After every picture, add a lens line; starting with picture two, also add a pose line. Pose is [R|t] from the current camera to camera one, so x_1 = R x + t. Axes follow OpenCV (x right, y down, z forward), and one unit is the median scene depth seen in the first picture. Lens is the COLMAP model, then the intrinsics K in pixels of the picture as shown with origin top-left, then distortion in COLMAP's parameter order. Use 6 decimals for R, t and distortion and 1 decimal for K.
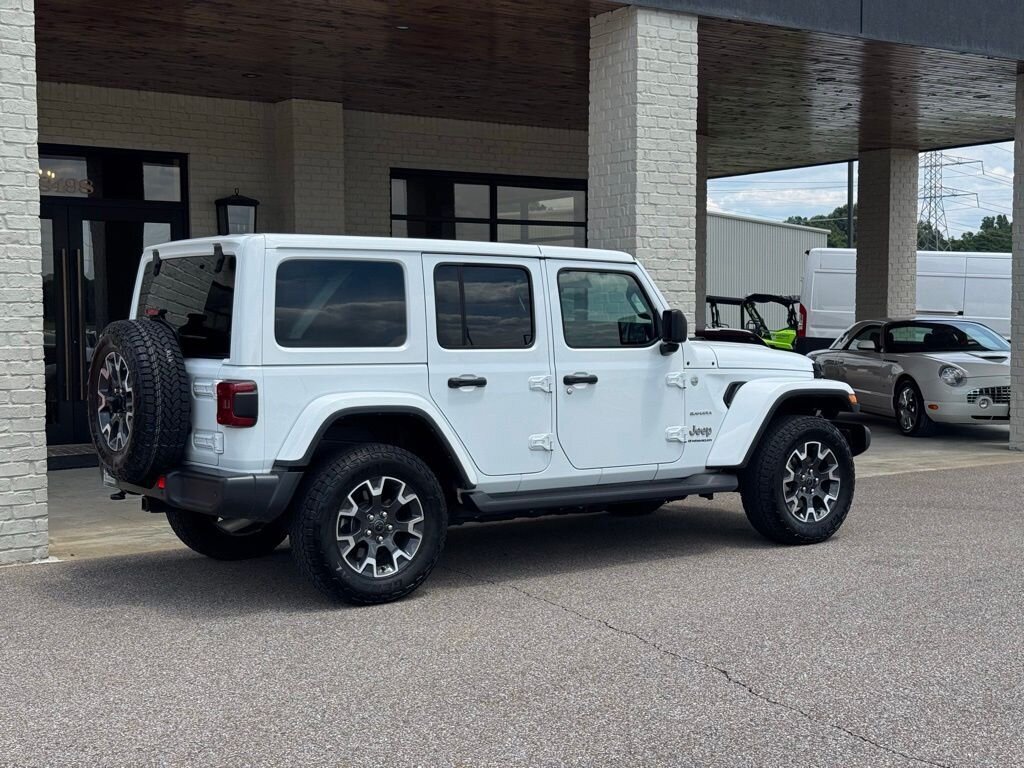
lens RADIAL K [[1411.8, 0, 510.5], [0, 1411.8, 383.2], [0, 0, 1]] dist [0.198149, -0.415357]
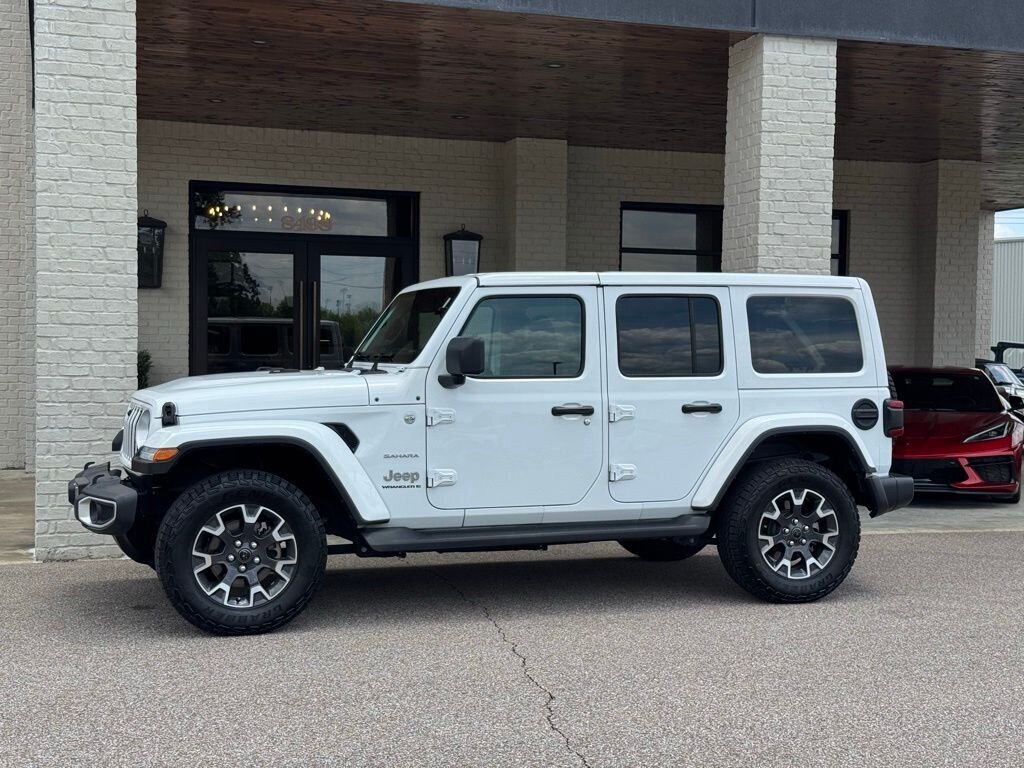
lens RADIAL K [[1414.8, 0, 512.0], [0, 1414.8, 384.0], [0, 0, 1]] dist [0.202351, -0.459790]
pose [[0.956255, 0.024732, -0.291488, 0.272745], [-0.031789, 0.999304, -0.019498, 0.001589], [0.290803, 0.027911, 0.956376, 0.018280]]
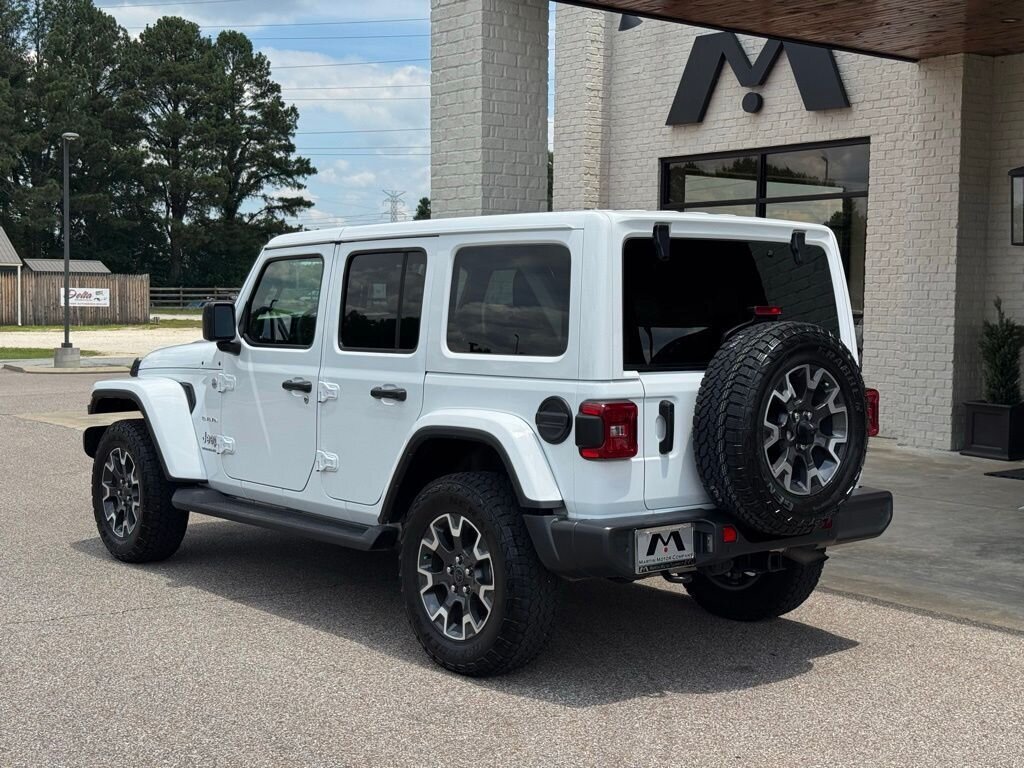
lens RADIAL K [[1411.8, 0, 510.5], [0, 1411.8, 383.2], [0, 0, 1]] dist [0.198149, -0.415357]
pose [[0.061216, 0.070295, -0.995646, 0.830289], [-0.060766, 0.995929, 0.066579, -0.060061], [0.996273, 0.056426, 0.065238, 0.927340]]
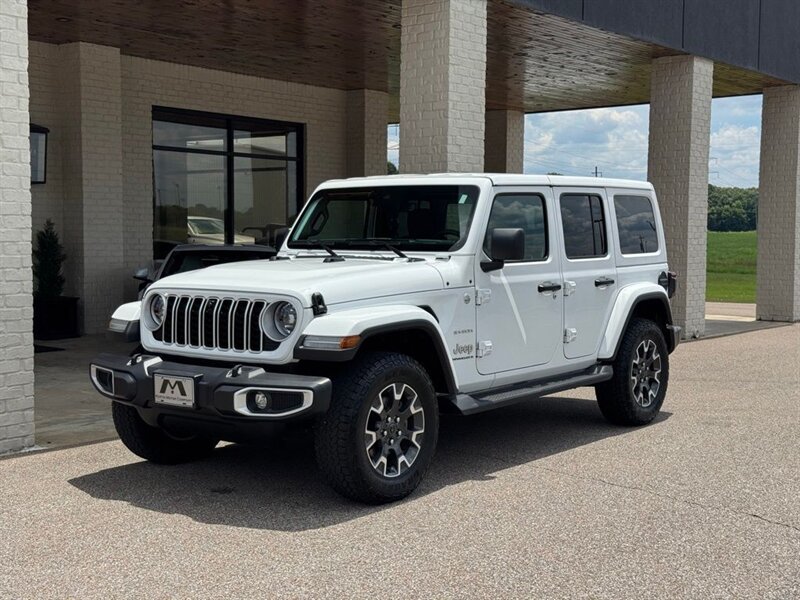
lens RADIAL K [[1105.3, 0, 400.0], [0, 1105.3, 300.0], [0, 0, 1]] dist [0.202351, -0.459790]
pose [[0.960211, -0.005009, 0.279230, -0.287608], [0.001637, 0.999923, 0.012309, -0.001389], [-0.279270, -0.011362, 0.960145, 0.086461]]
